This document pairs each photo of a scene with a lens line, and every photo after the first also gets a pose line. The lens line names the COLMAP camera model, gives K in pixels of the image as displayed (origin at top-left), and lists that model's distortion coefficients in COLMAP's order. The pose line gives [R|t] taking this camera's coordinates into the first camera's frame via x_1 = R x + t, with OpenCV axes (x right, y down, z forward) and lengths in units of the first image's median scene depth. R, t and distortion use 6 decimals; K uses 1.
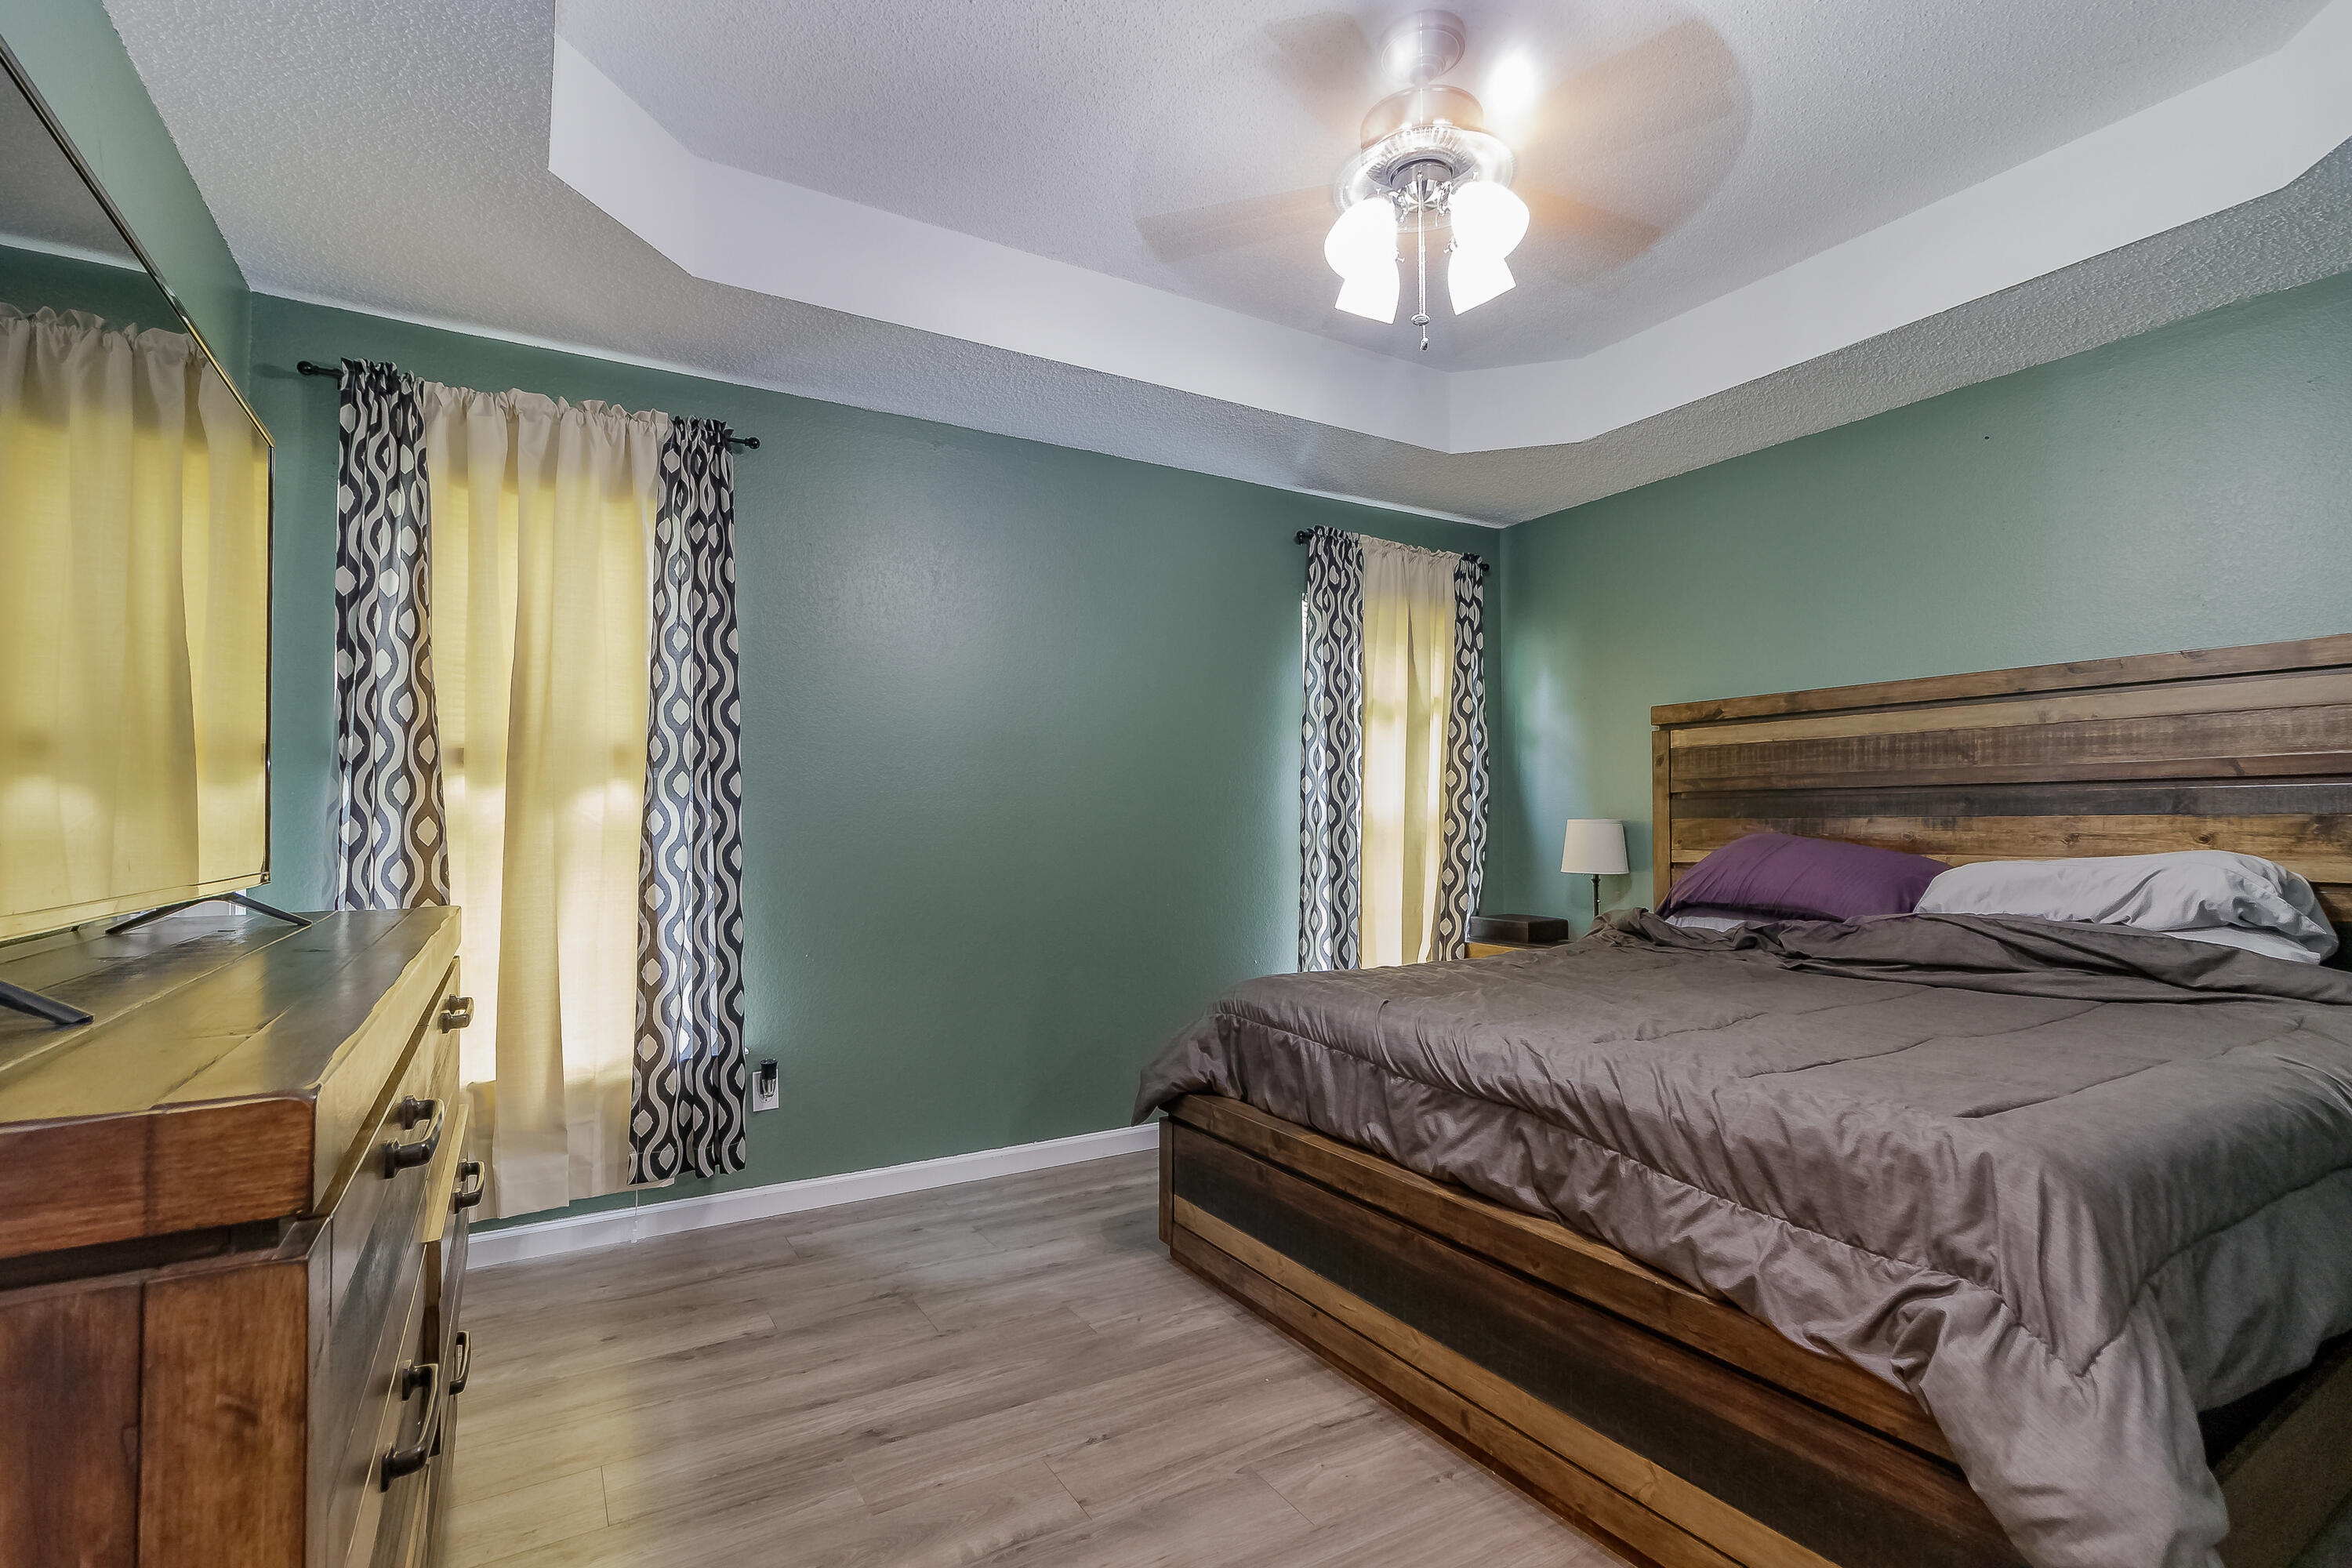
lens RADIAL K [[1102.6, 0, 1149.8], [0, 1102.6, 822.7], [0, 0, 1]] dist [-0.002533, -0.000133]
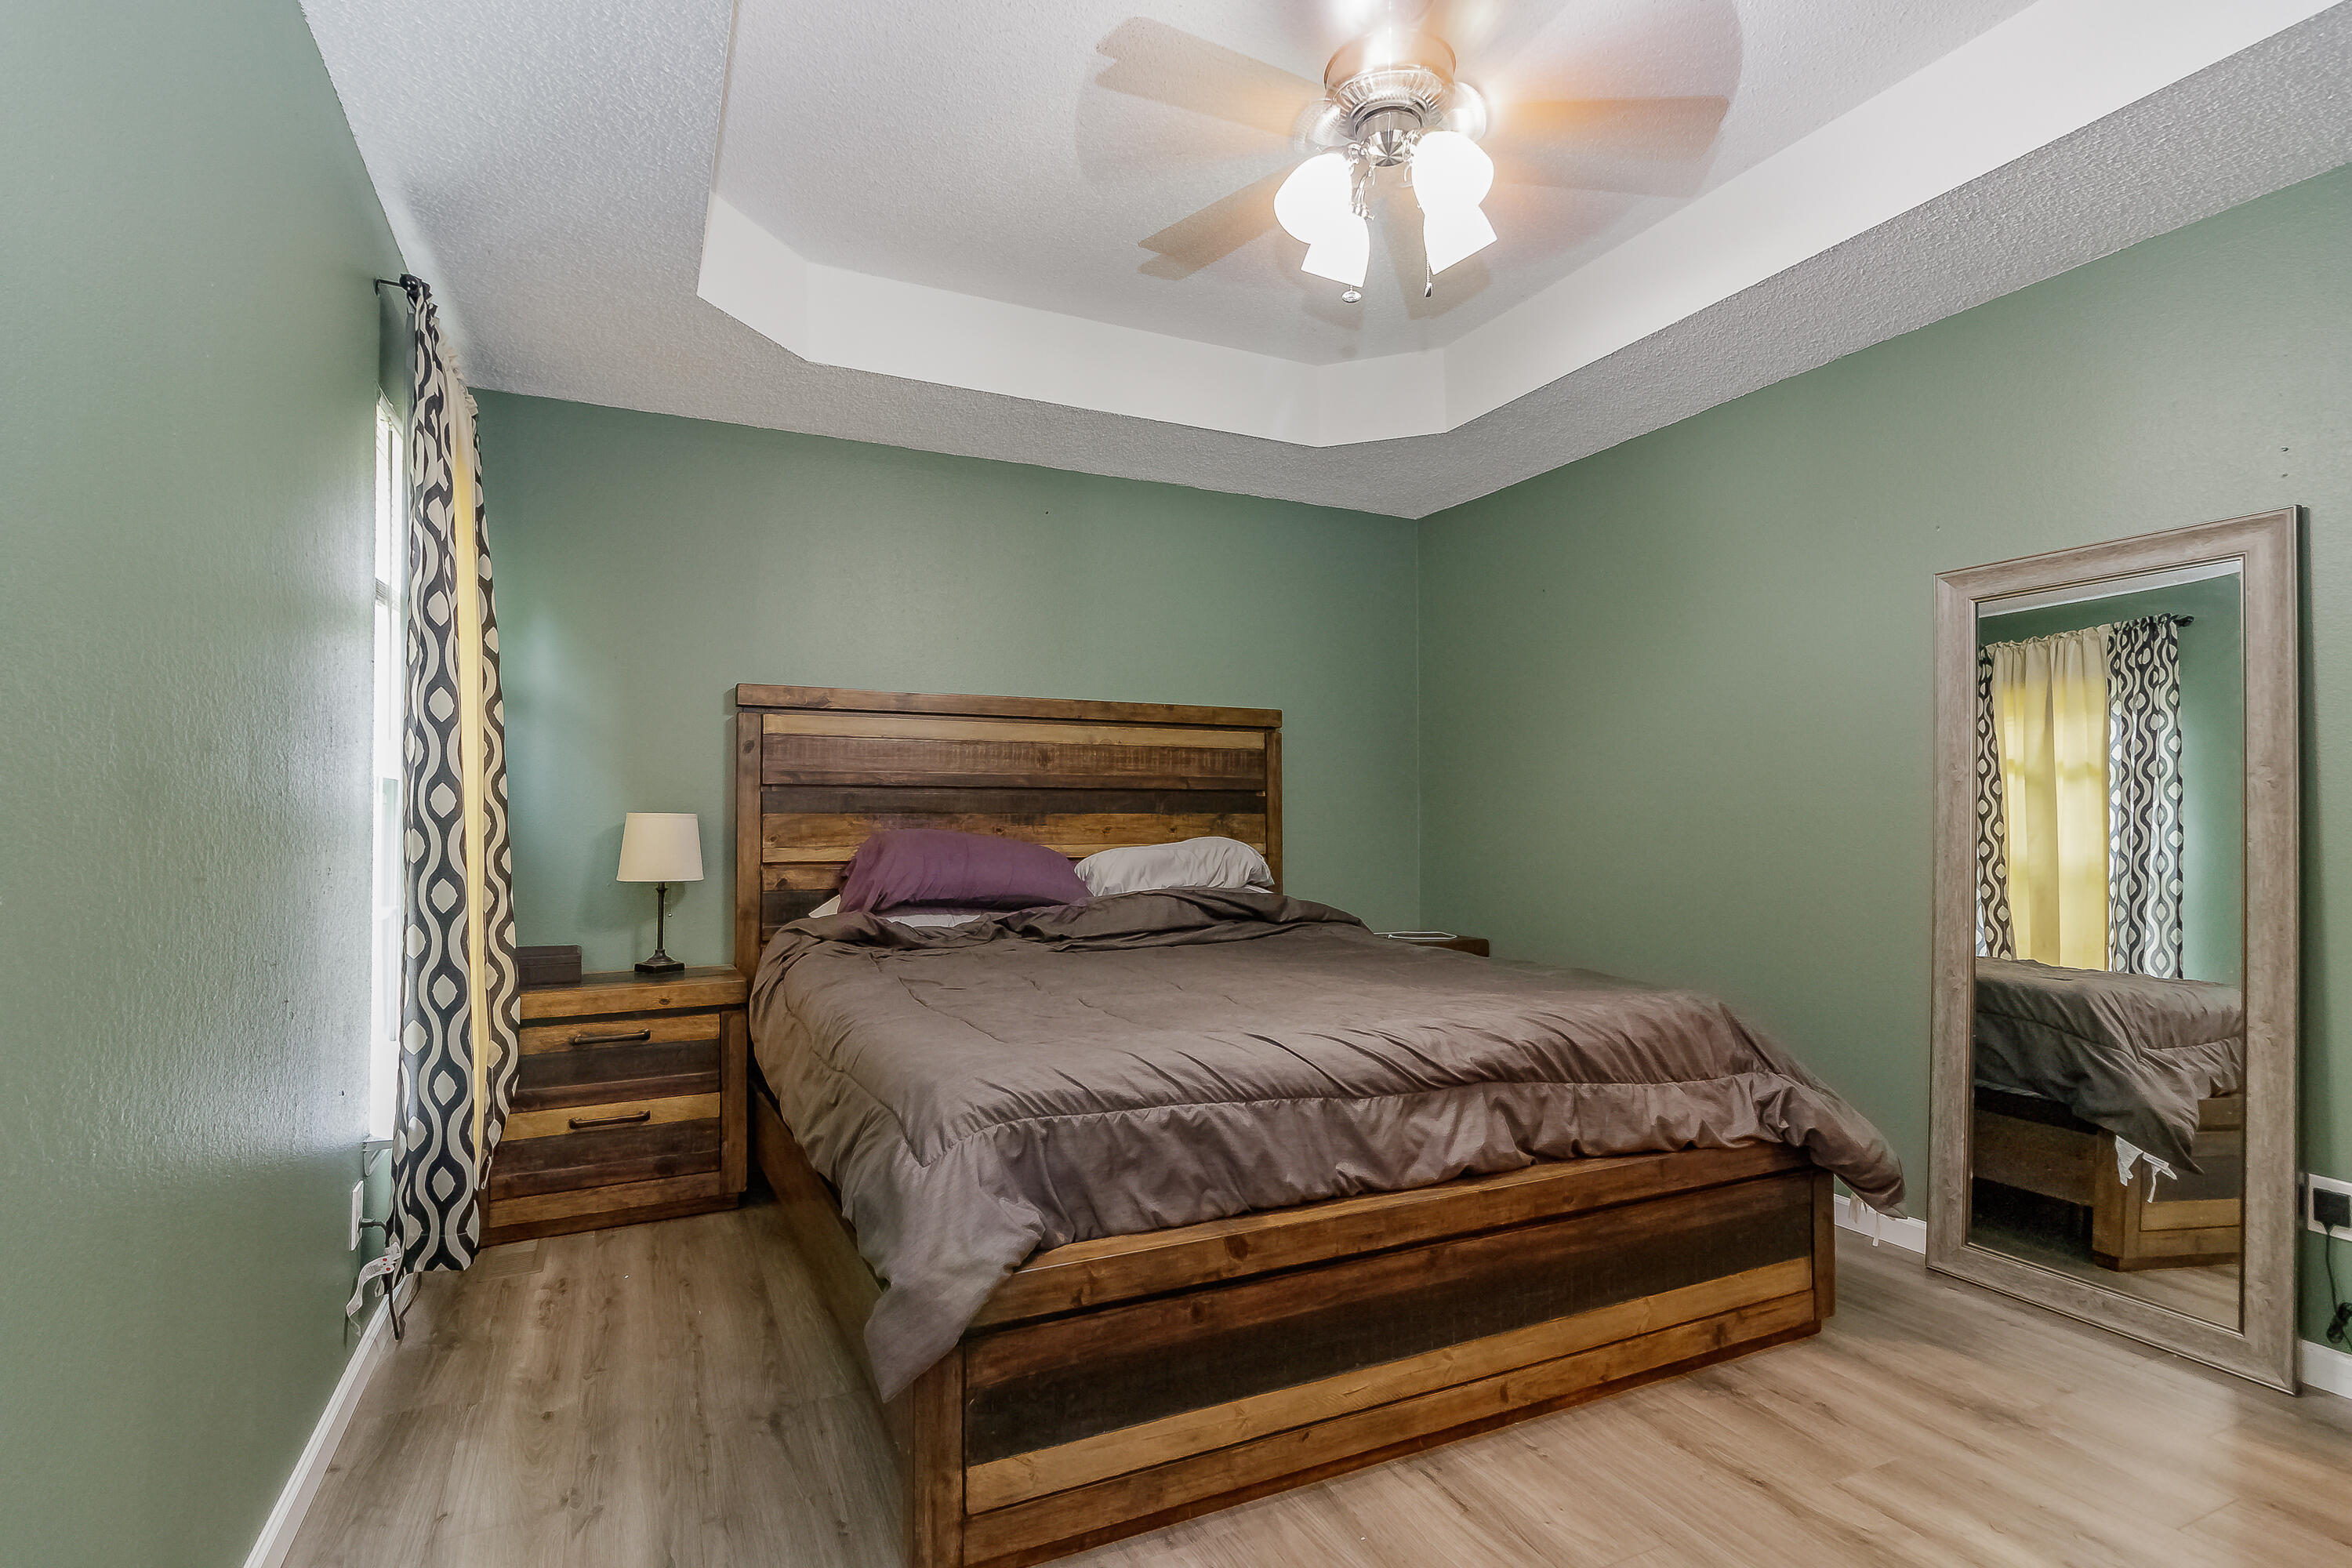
lens RADIAL K [[1102.6, 0, 1149.8], [0, 1102.6, 822.7], [0, 0, 1]] dist [-0.002533, -0.000133]
pose [[0.085926, 0.001414, 0.996301, -0.685409], [-0.001622, 0.999998, -0.001279, 0.008051], [-0.996300, -0.001506, 0.085928, 1.104521]]
